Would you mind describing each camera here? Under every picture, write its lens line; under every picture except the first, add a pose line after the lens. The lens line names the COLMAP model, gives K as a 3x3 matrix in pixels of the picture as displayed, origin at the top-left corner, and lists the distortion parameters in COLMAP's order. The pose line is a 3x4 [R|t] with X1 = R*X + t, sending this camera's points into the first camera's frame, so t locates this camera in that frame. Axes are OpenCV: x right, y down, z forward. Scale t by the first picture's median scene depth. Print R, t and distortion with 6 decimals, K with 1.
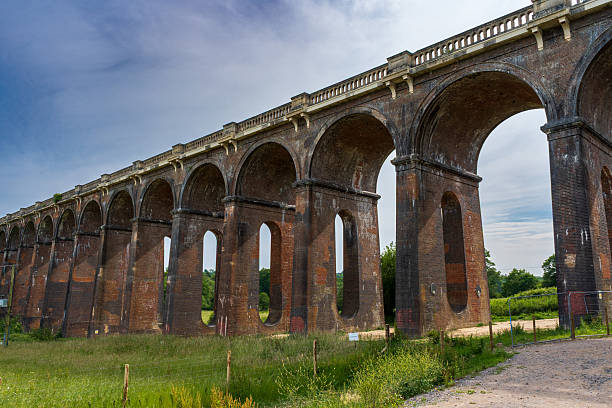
lens RADIAL K [[501.9, 0, 306.0], [0, 501.9, 204.0], [0, 0, 1]] dist [0.003774, 0.006168]
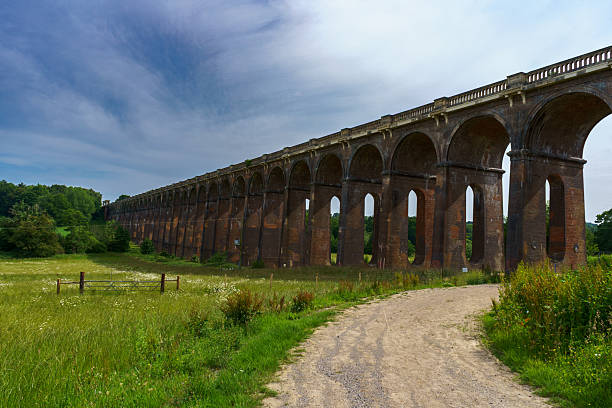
lens RADIAL K [[501.9, 0, 306.0], [0, 501.9, 204.0], [0, 0, 1]] dist [0.003774, 0.006168]
pose [[0.960931, 0.016991, -0.276268, 0.016148], [0.012810, 0.994314, 0.105710, -0.076769], [0.276493, -0.105119, 0.955249, -0.383960]]
